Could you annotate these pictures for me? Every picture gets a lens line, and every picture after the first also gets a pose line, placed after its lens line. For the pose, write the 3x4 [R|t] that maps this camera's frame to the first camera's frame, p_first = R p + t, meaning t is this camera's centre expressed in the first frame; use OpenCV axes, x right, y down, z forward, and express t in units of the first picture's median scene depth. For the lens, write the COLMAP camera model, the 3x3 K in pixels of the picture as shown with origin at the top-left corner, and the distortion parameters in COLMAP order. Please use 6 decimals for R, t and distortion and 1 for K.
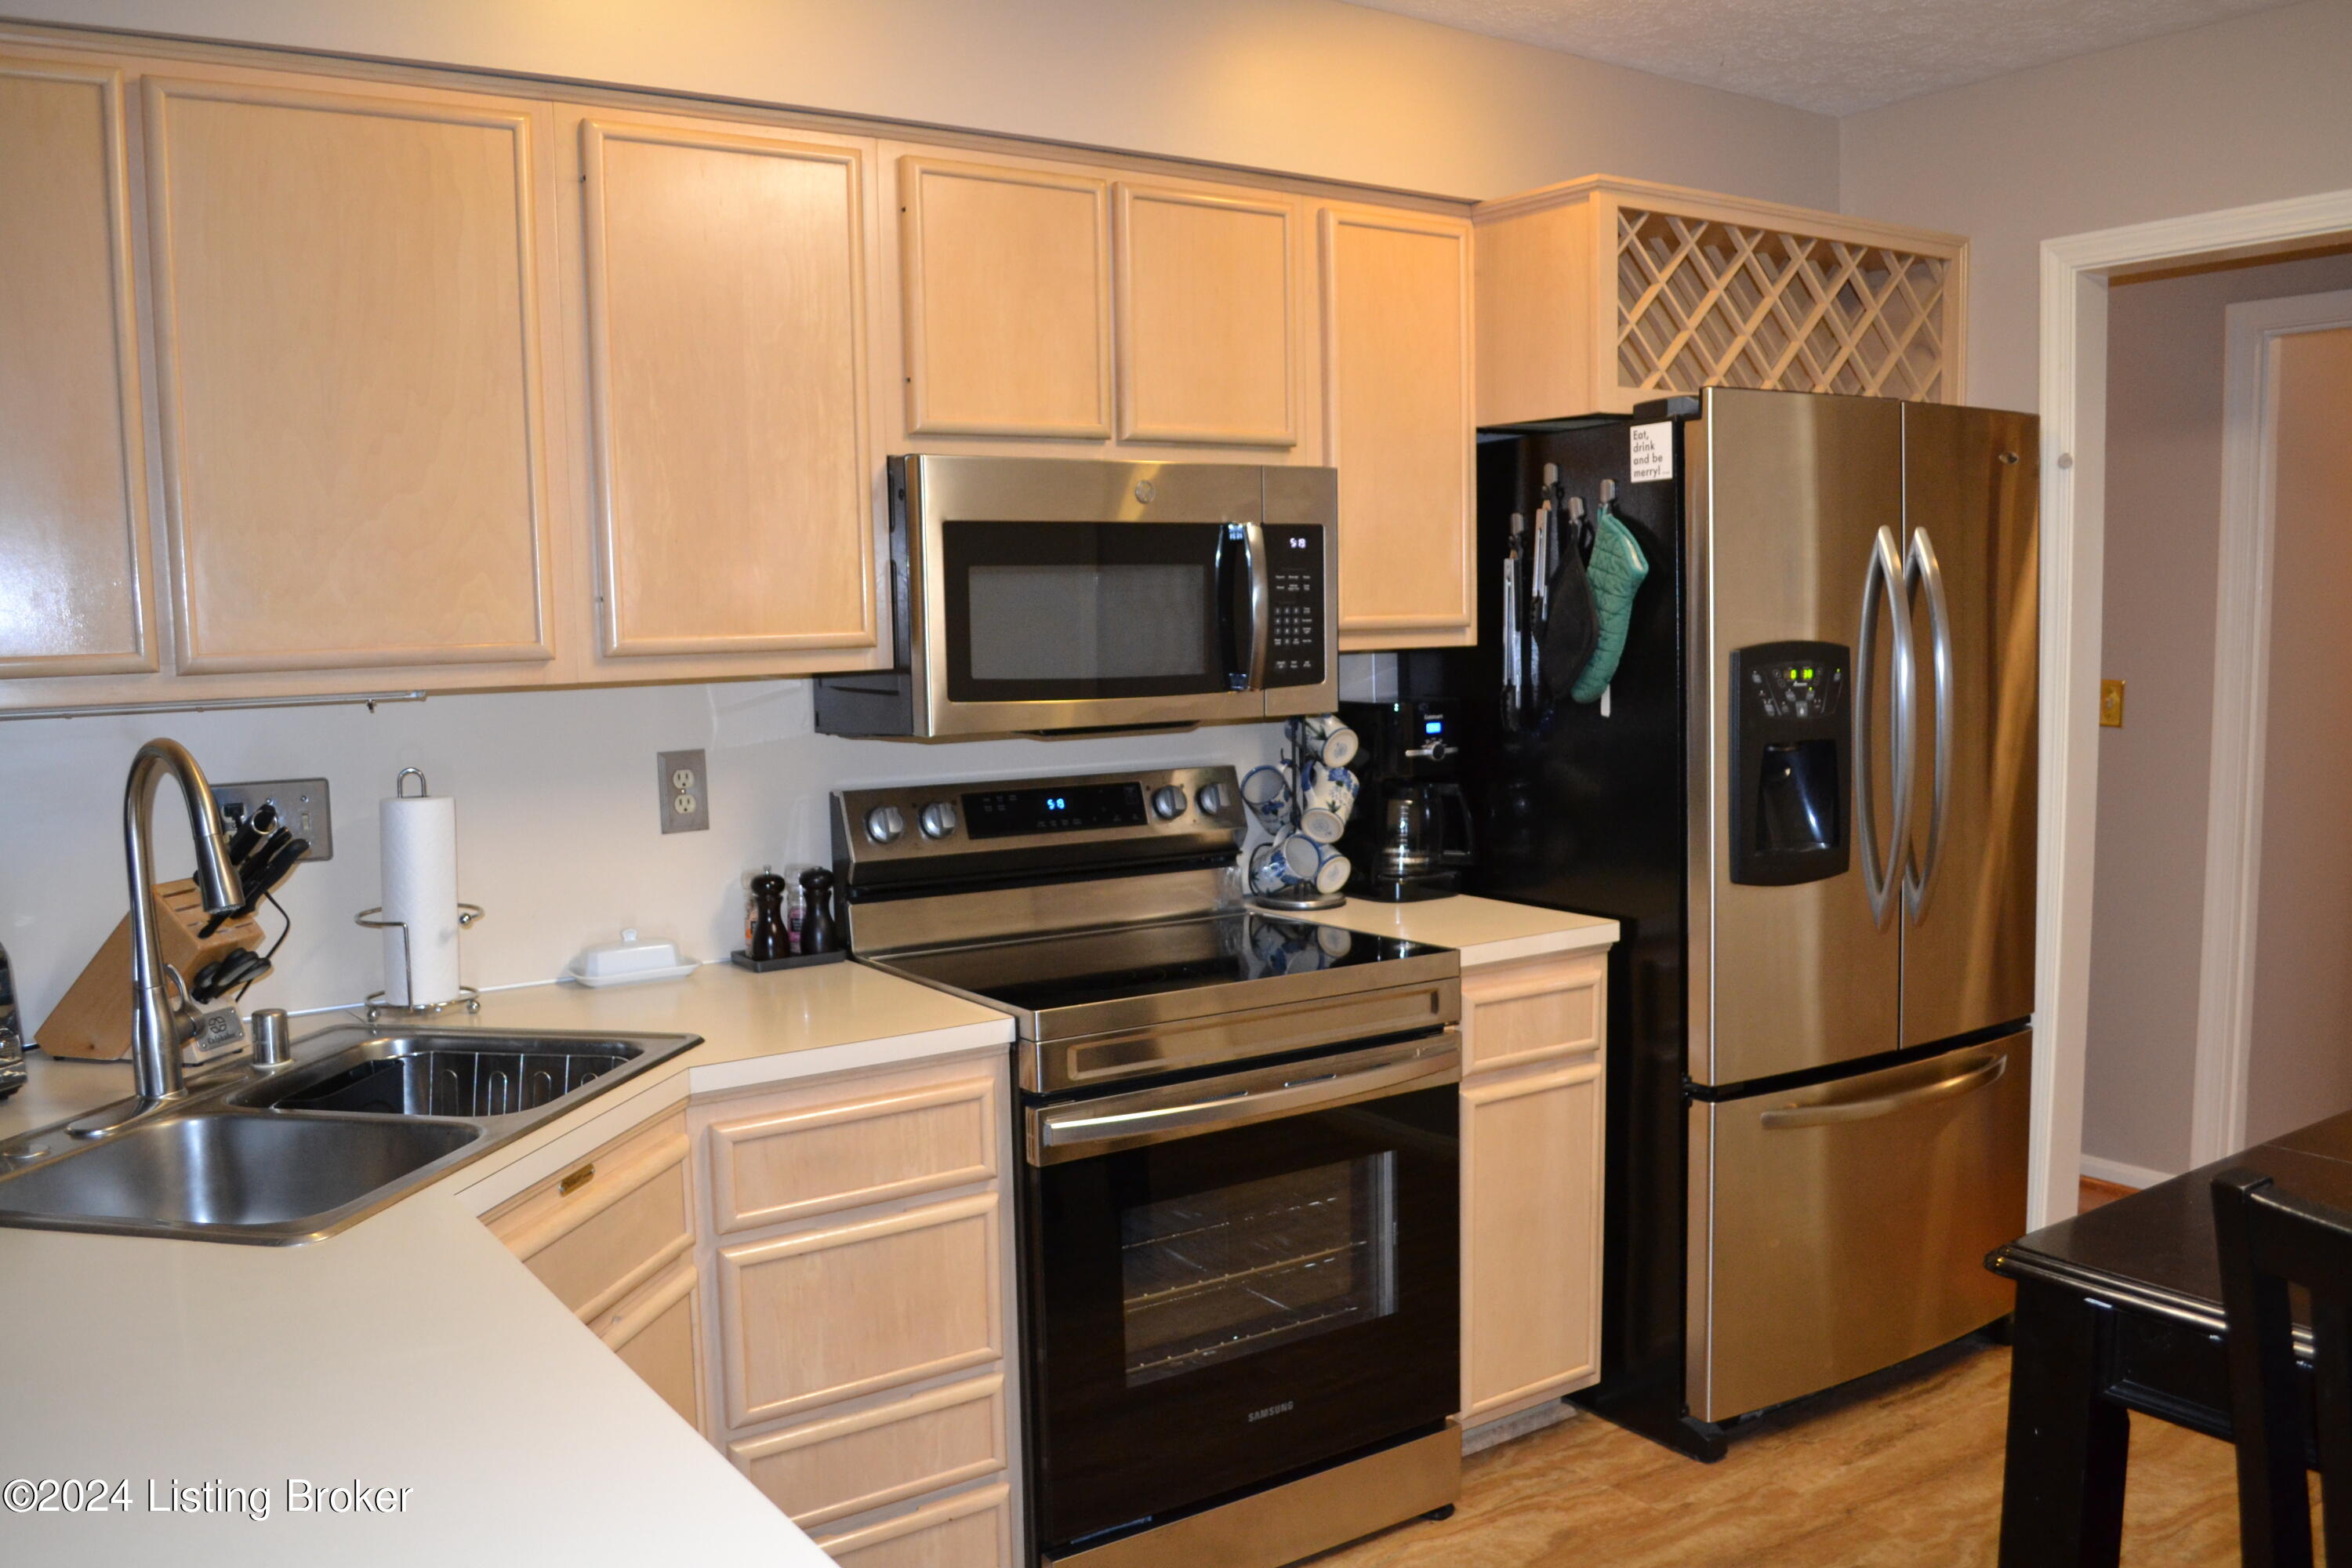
lens RADIAL K [[1885.4, 0, 1176.1], [0, 1885.4, 814.3], [0, 0, 1]] dist [-0.085513, 0.016250]
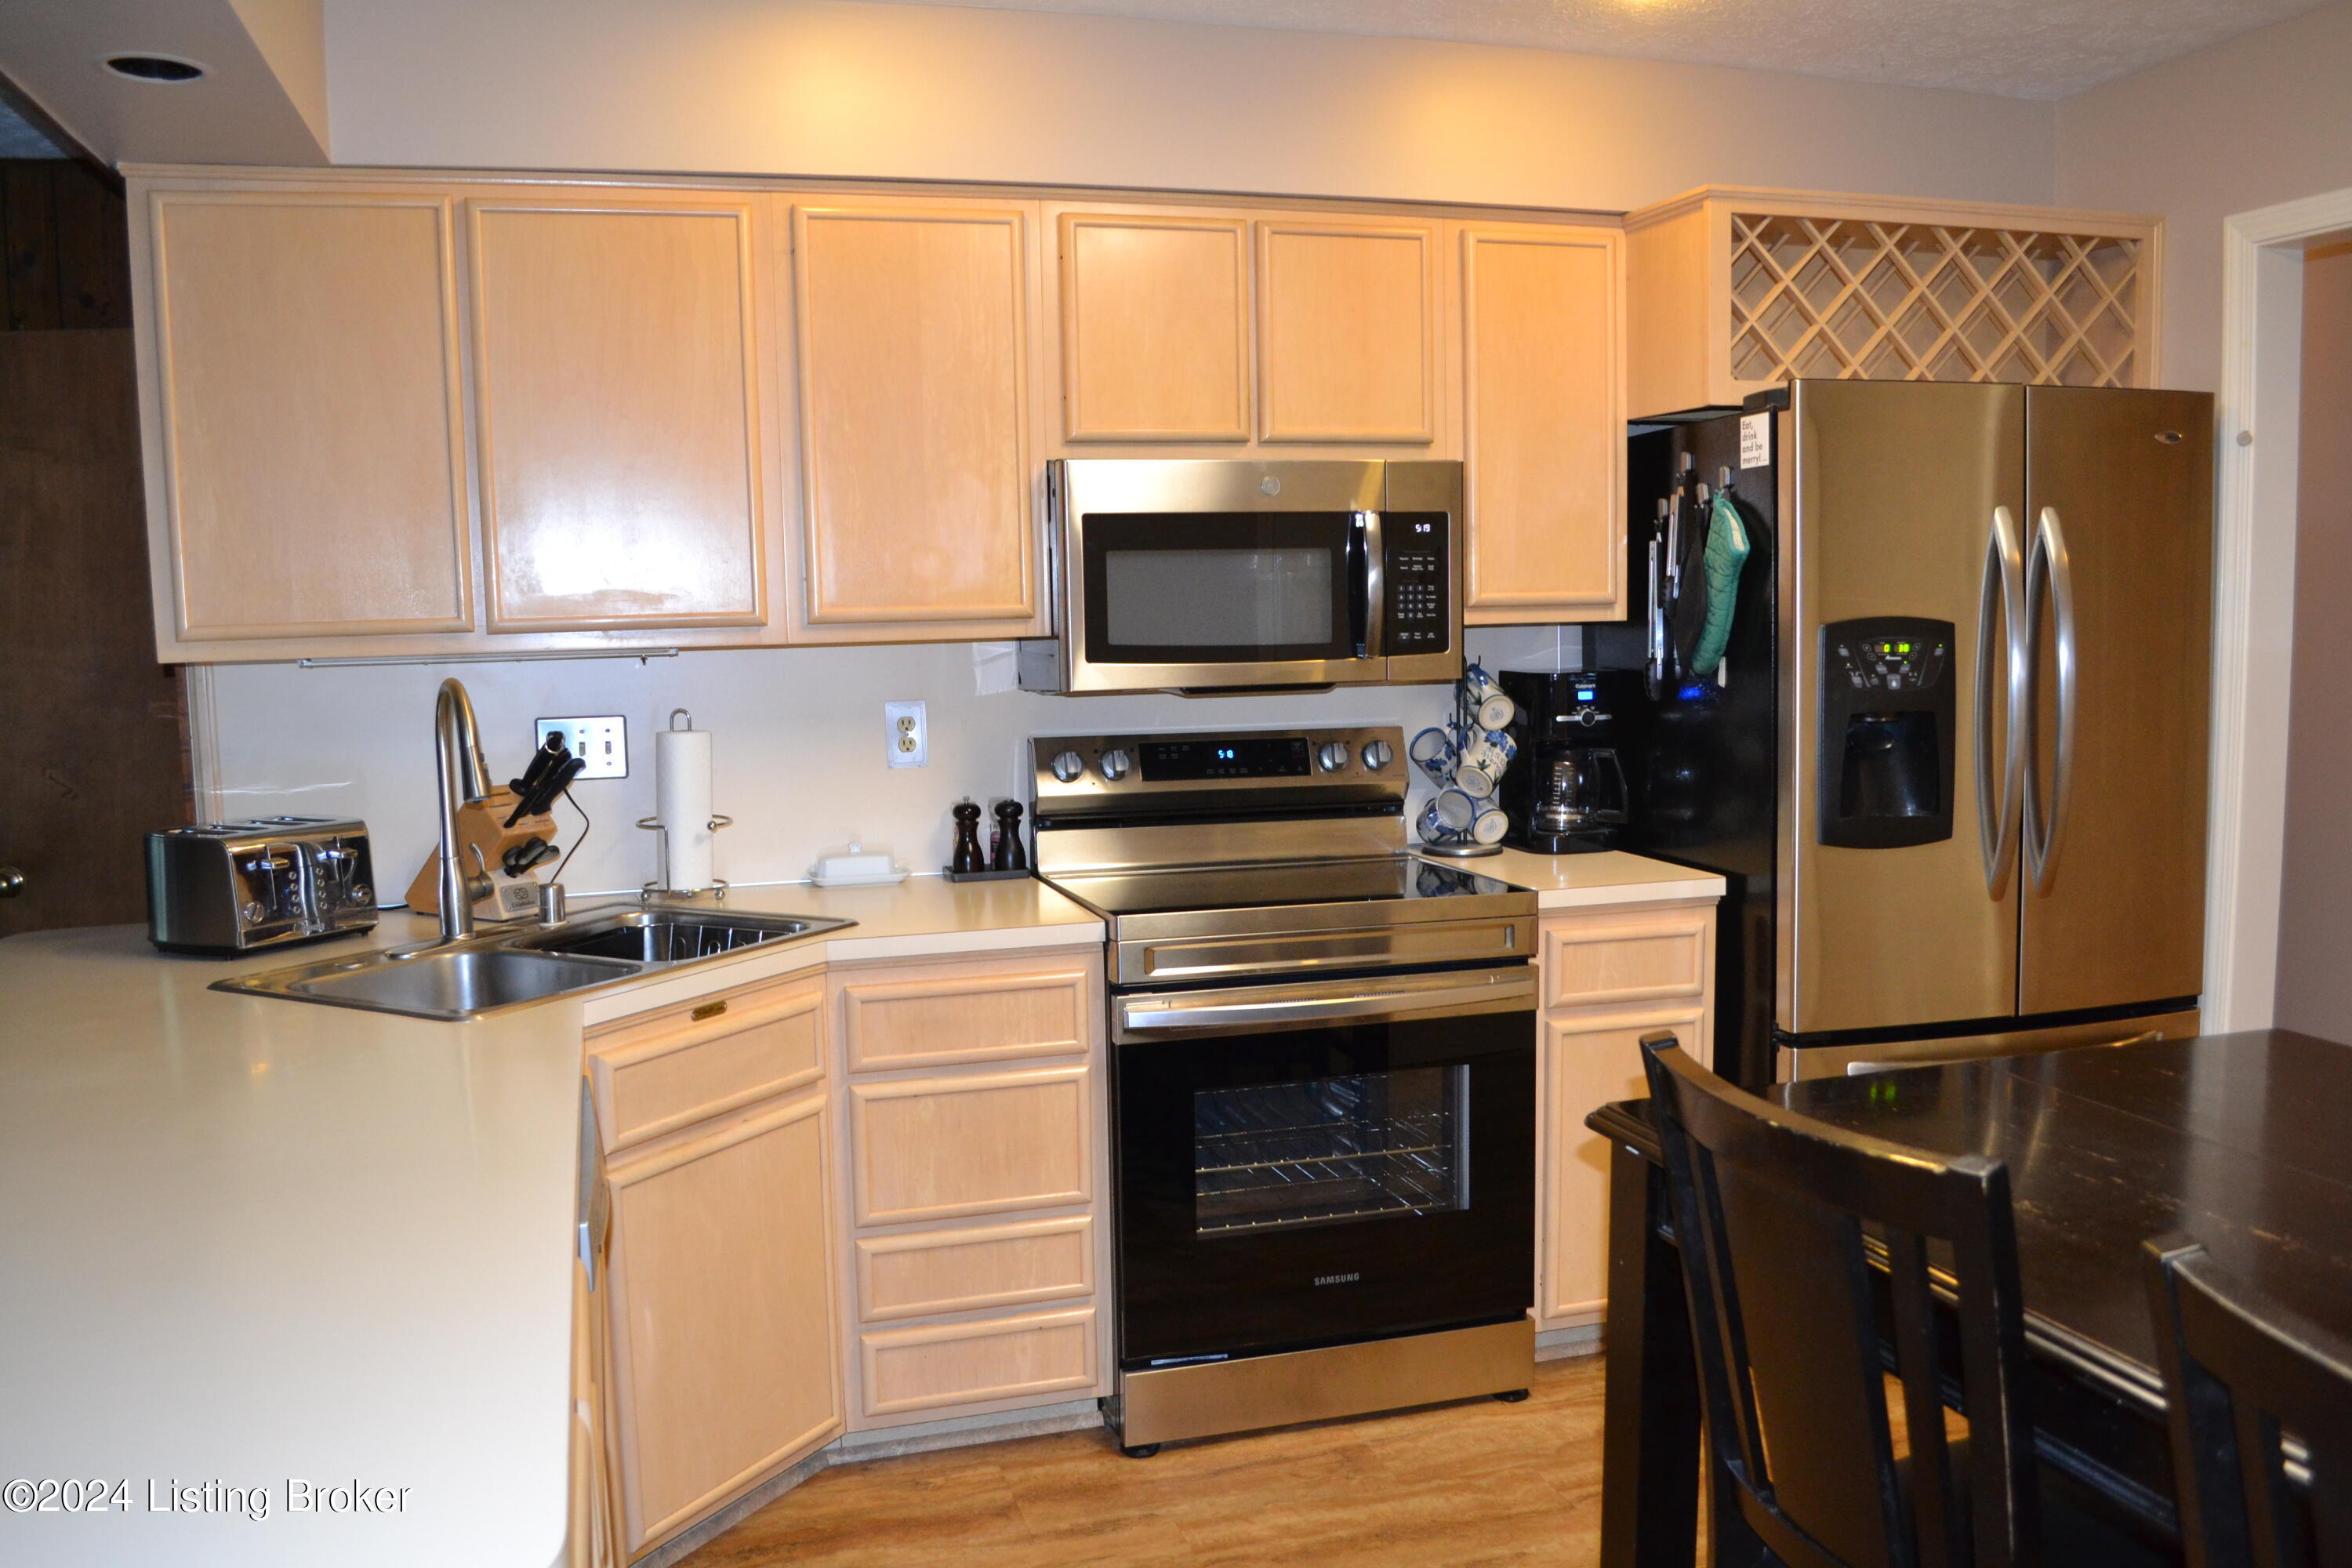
lens RADIAL K [[1885.4, 0, 1176.1], [0, 1885.4, 814.3], [0, 0, 1]] dist [-0.085513, 0.016250]
pose [[0.953635, 0.034626, -0.298968, 0.262738], [-0.031621, 0.999389, 0.014883, 0.015564], [0.299301, -0.004740, 0.954147, -0.123427]]
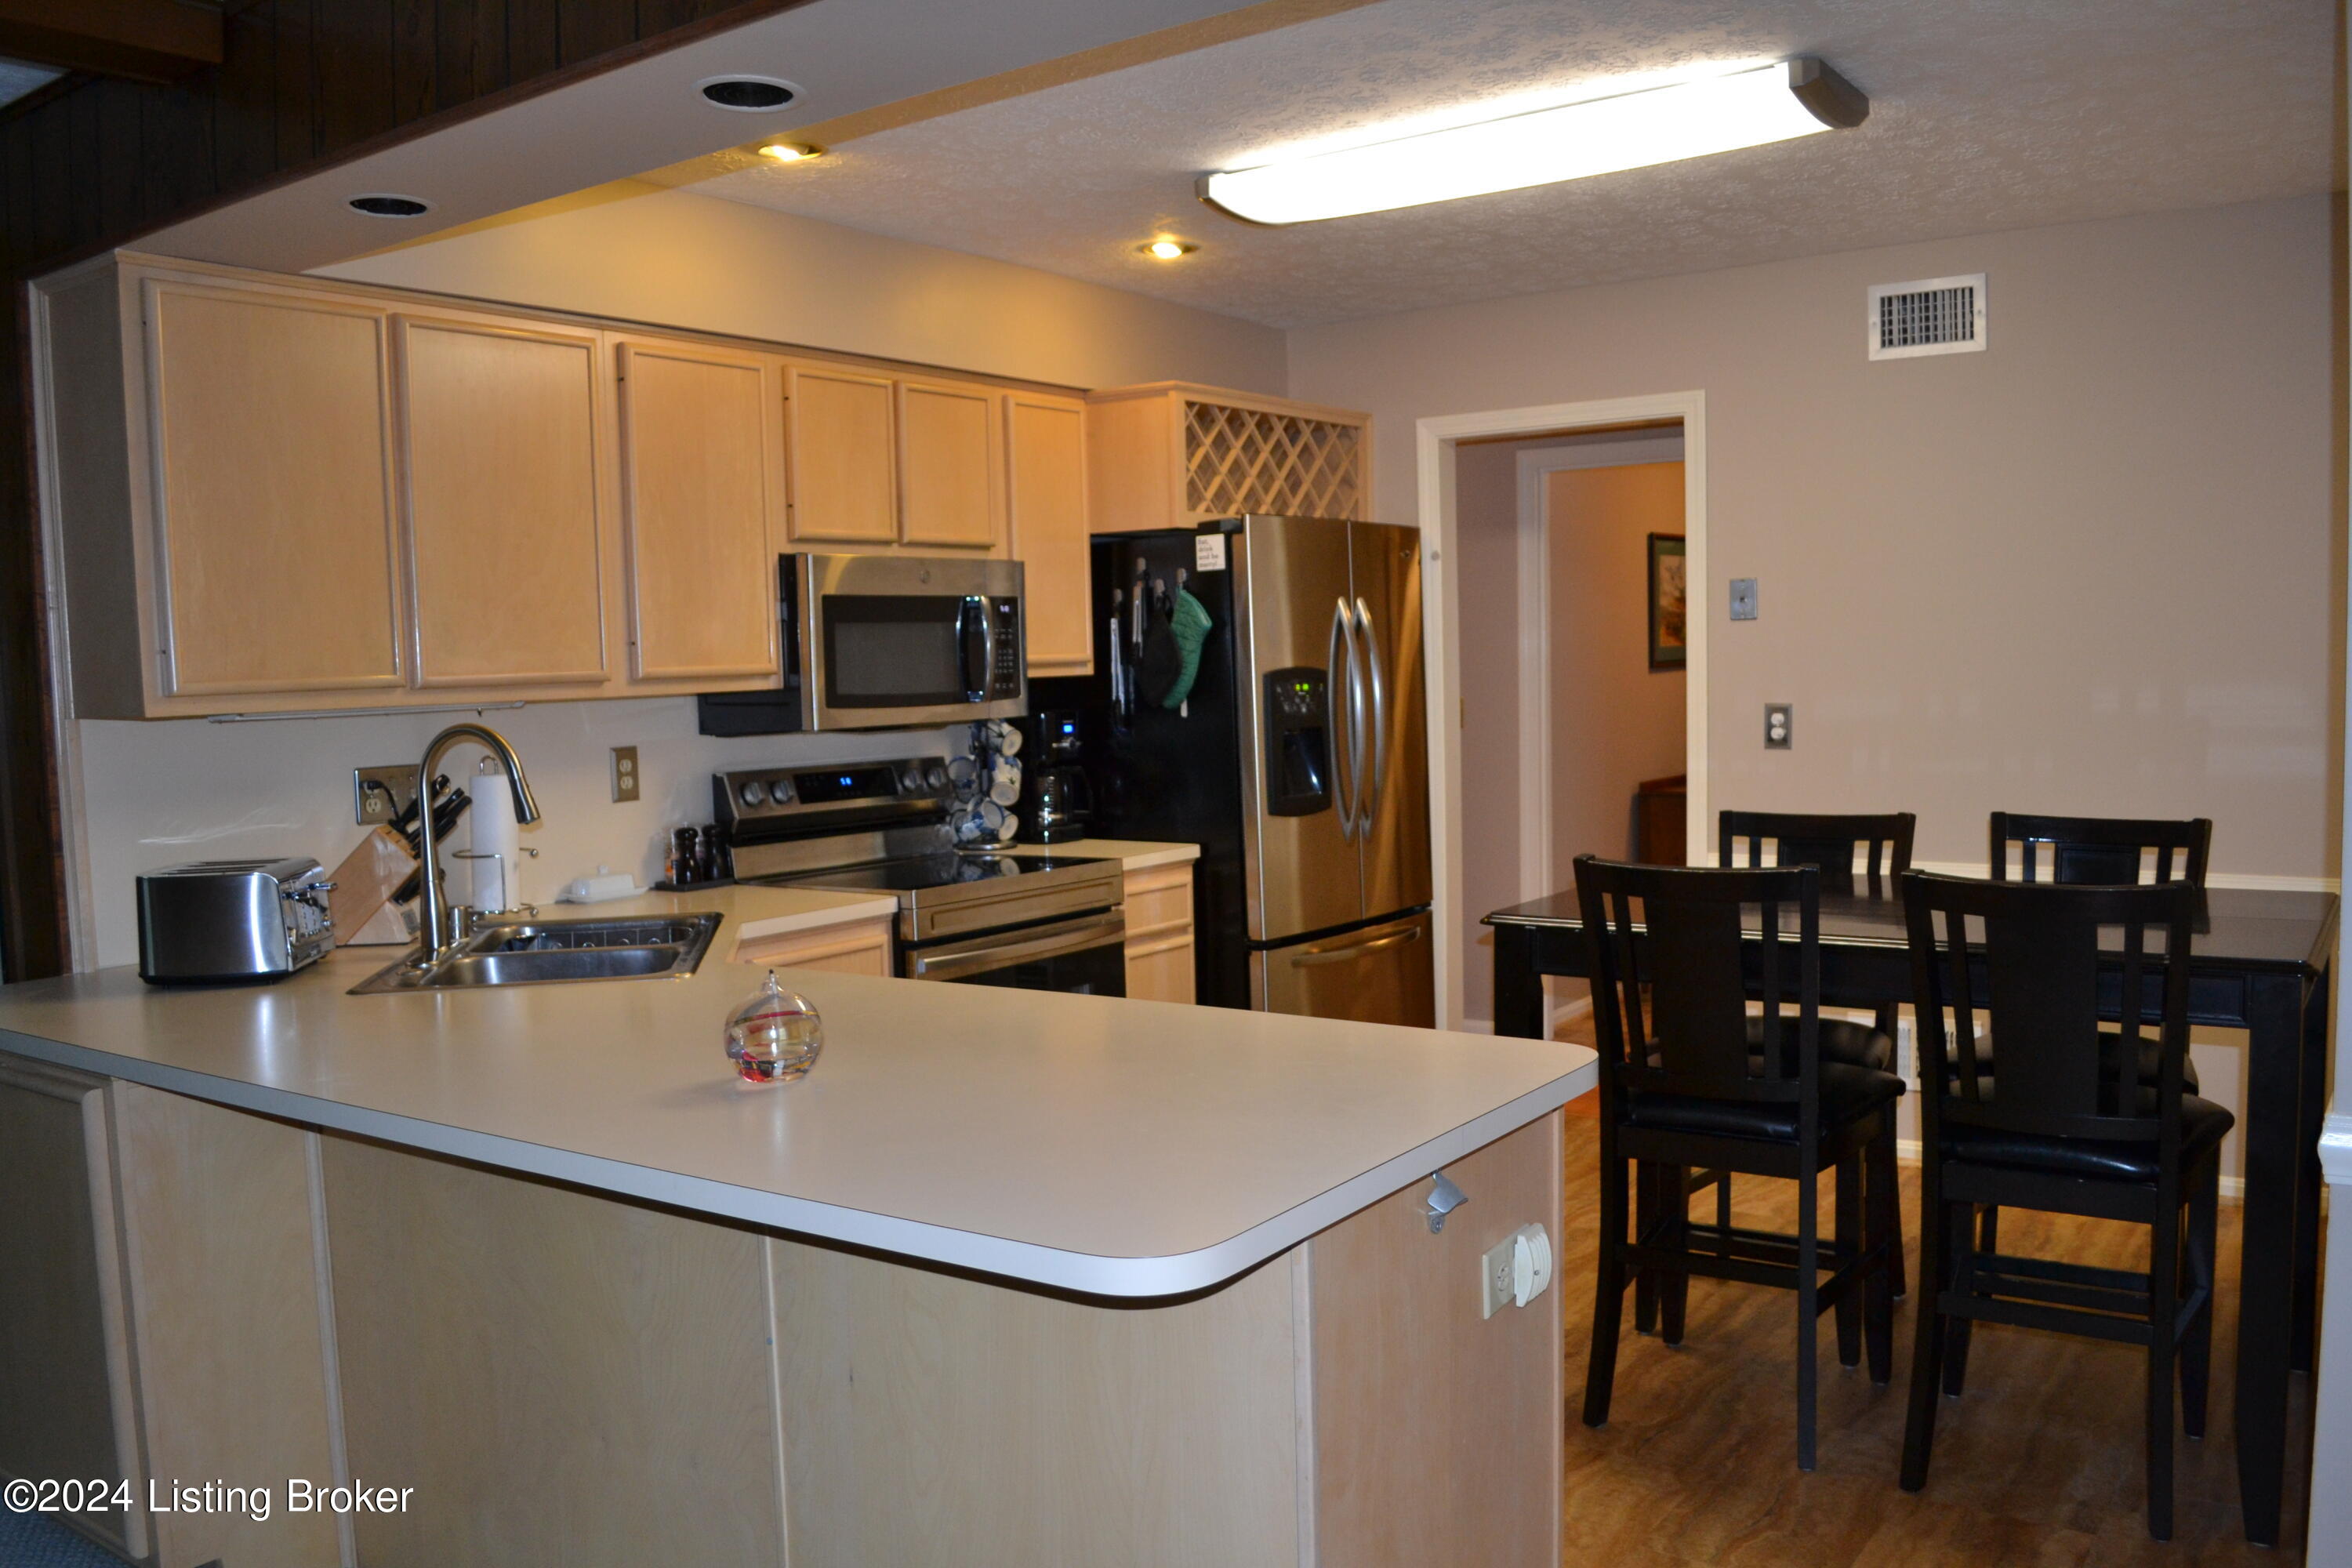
lens RADIAL K [[1885.4, 0, 1176.1], [0, 1885.4, 814.3], [0, 0, 1]] dist [-0.085513, 0.016250]
pose [[0.937314, -0.035376, 0.346686, -0.346595], [0.046756, 0.998606, -0.024514, 0.071729], [-0.345335, 0.039186, 0.937661, -0.511152]]
